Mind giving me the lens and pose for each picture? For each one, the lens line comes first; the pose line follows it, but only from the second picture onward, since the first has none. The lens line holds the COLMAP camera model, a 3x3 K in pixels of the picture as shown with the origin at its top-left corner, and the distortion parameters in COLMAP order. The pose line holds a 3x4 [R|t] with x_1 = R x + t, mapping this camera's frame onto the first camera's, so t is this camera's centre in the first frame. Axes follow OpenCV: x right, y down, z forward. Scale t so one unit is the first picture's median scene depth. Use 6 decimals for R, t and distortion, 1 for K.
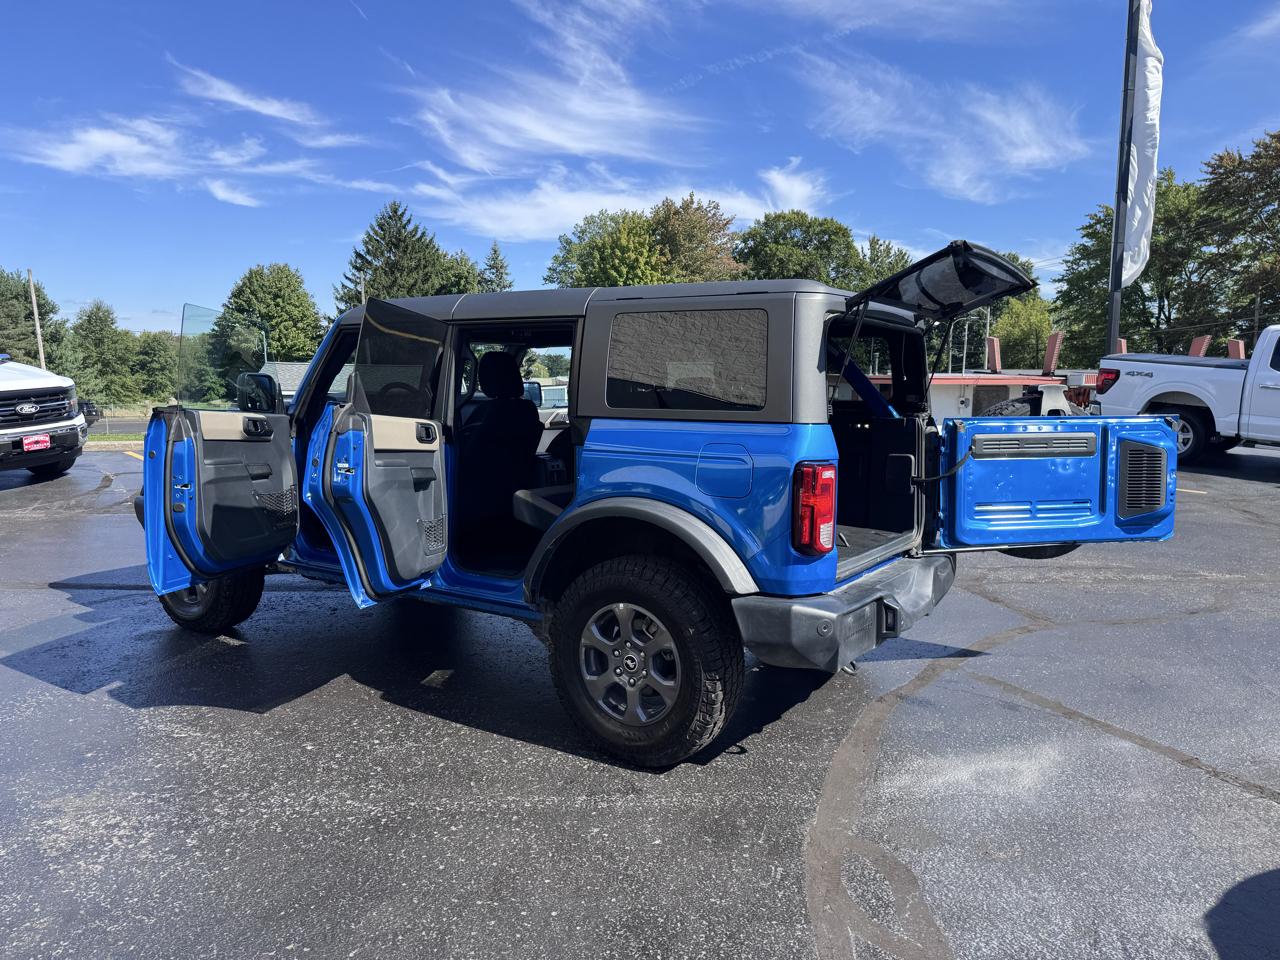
lens RADIAL K [[913.2, 0, 668.3], [0, 913.2, 529.9], [0, 0, 1]] dist [0.013363, -0.023721]
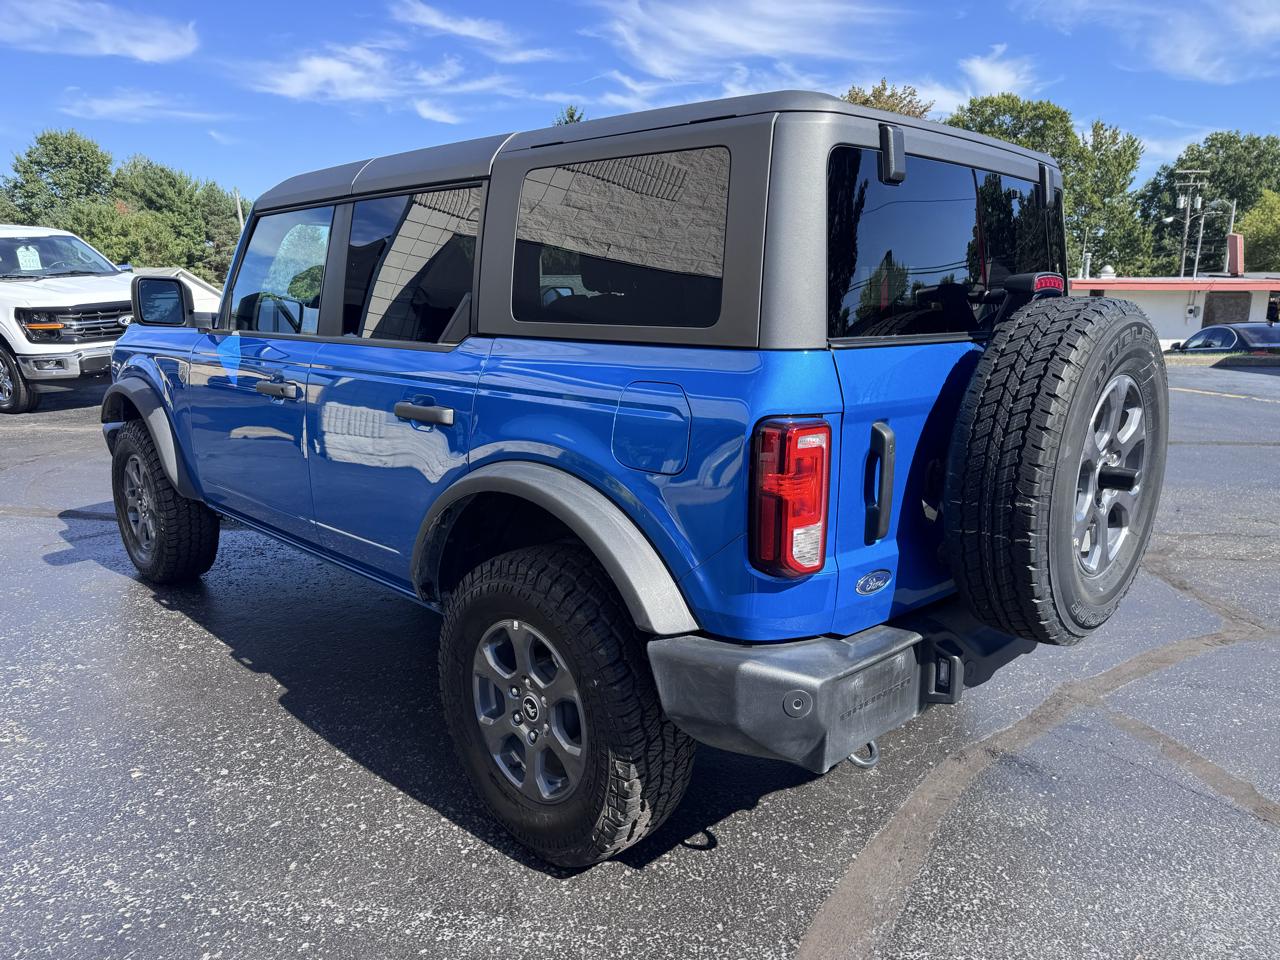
lens RADIAL K [[913.2, 0, 643.4], [0, 913.2, 481.3], [0, 0, 1]] dist [0.013363, -0.023721]
pose [[0.976100, 0.038181, -0.213944, 0.162165], [-0.028438, 0.998422, 0.048433, -0.051395], [0.215455, -0.041191, 0.975645, 0.338072]]
